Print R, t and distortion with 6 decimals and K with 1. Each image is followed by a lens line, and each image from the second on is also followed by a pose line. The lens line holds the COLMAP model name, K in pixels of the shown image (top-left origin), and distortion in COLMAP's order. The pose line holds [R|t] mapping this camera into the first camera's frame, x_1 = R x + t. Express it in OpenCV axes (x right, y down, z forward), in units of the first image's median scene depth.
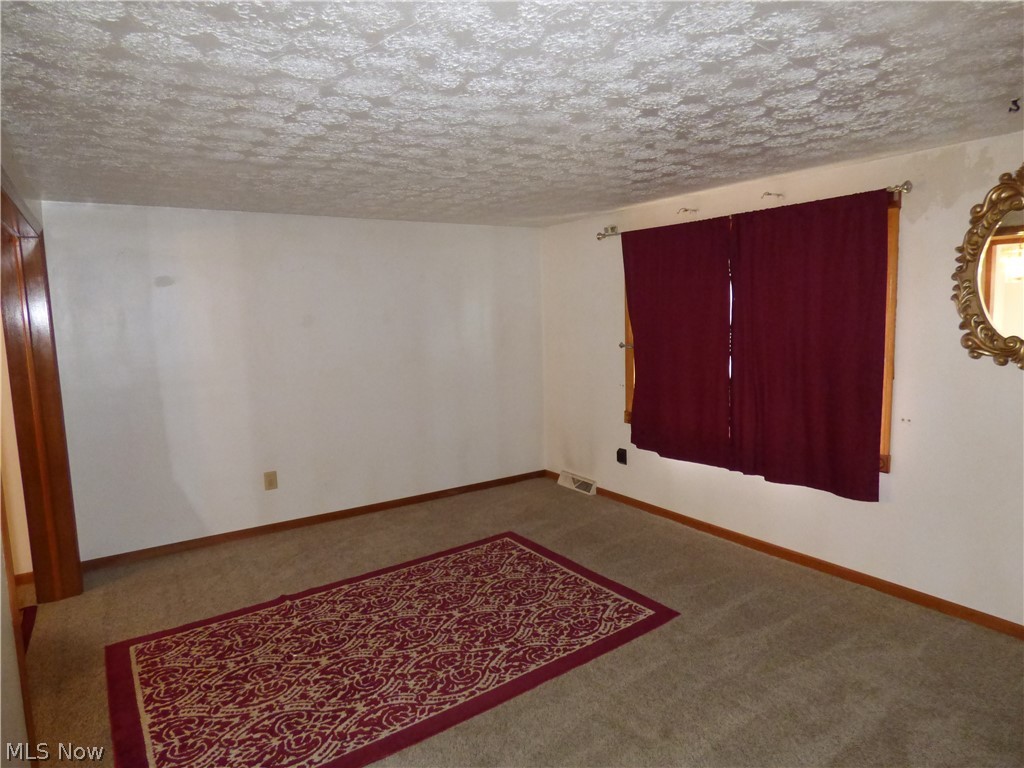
lens RADIAL K [[628.5, 0, 520.2], [0, 628.5, 380.9], [0, 0, 1]] dist [-0.004162, -0.004733]
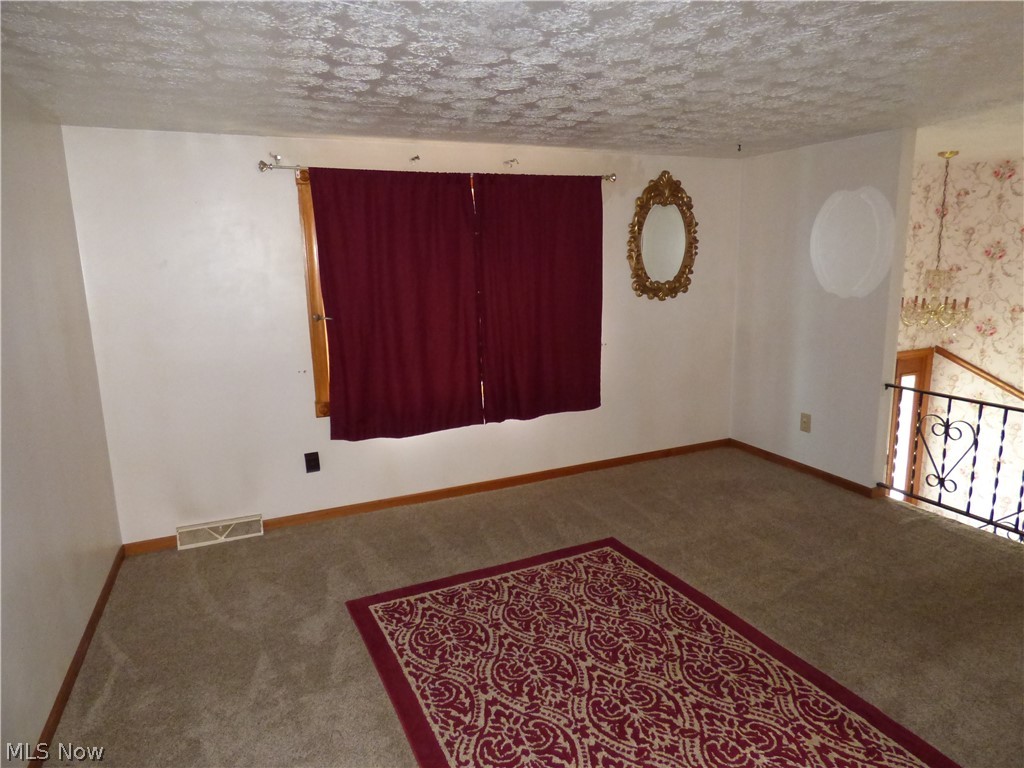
lens RADIAL K [[628.5, 0, 518.4], [0, 628.5, 387.8], [0, 0, 1]] dist [-0.004162, -0.004733]
pose [[0.160721, -0.173099, 0.971702, -0.744001], [0.130035, 0.979633, 0.153004, -0.076457], [-0.978397, 0.101764, 0.179956, 0.854203]]
